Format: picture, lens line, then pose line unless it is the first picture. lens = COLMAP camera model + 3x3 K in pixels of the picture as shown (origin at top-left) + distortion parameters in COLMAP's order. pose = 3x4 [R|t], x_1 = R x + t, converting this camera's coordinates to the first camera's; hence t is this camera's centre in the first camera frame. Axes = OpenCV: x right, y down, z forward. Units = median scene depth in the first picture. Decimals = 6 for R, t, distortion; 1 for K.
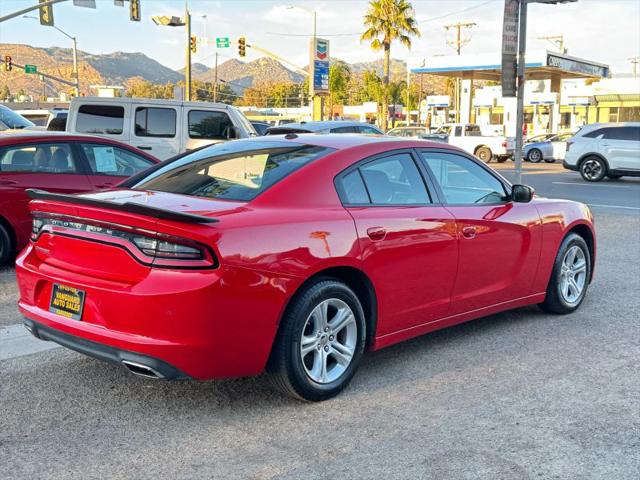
lens RADIAL K [[806.2, 0, 316.8], [0, 806.2, 242.0], [0, 0, 1]] dist [0.098320, 0.000000]
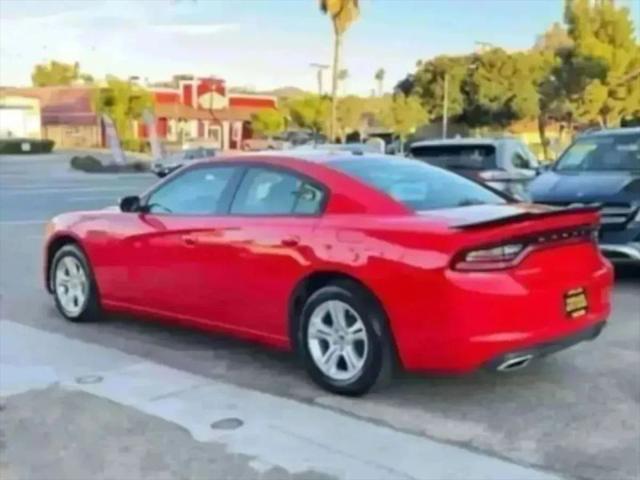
lens RADIAL K [[806.2, 0, 322.4], [0, 806.2, 239.0], [0, 0, 1]] dist [0.098320, 0.000000]
pose [[-0.005335, -0.127562, 0.991816, -0.666361], [0.144636, 0.981303, 0.126988, -0.097410], [-0.989471, 0.144129, 0.013215, 0.625701]]
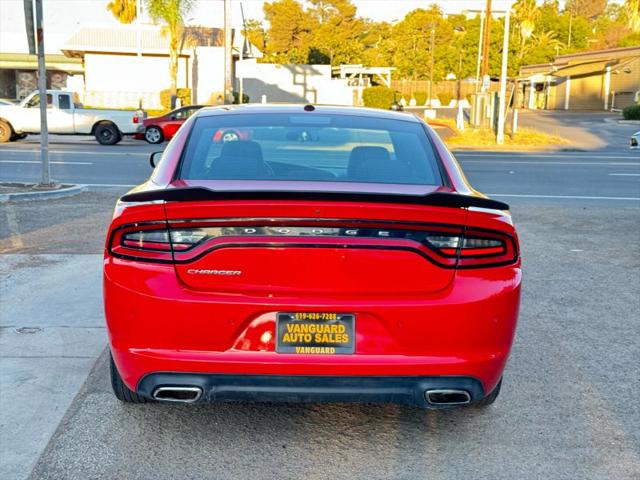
lens RADIAL K [[991.4, 0, 307.5], [0, 991.4, 259.8], [0, 0, 1]] dist [0.122414, 0.000000]
pose [[0.711533, -0.107110, 0.694441, -0.442425], [0.088938, 0.994093, 0.062201, -0.023949], [-0.697001, 0.017504, 0.716856, 0.169568]]
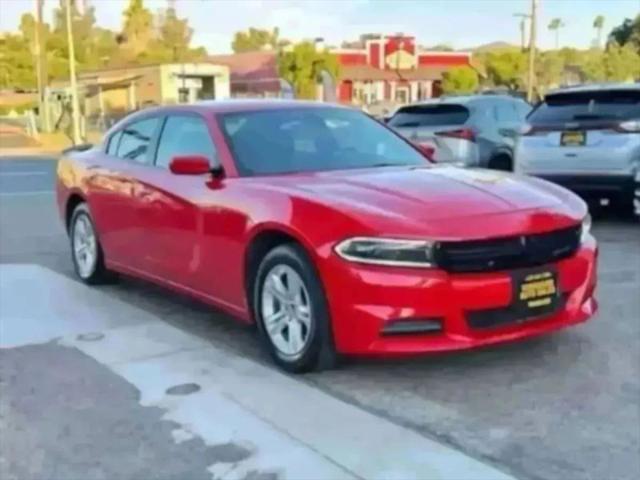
lens RADIAL K [[849.8, 0, 318.1], [0, 849.8, 245.3], [0, 0, 1]] dist [0.092240, 0.000000]
pose [[0.239903, -0.167945, 0.956159, -0.617488], [0.165781, 0.977542, 0.130106, -0.061696], [-0.956537, 0.127300, 0.262358, 0.498313]]
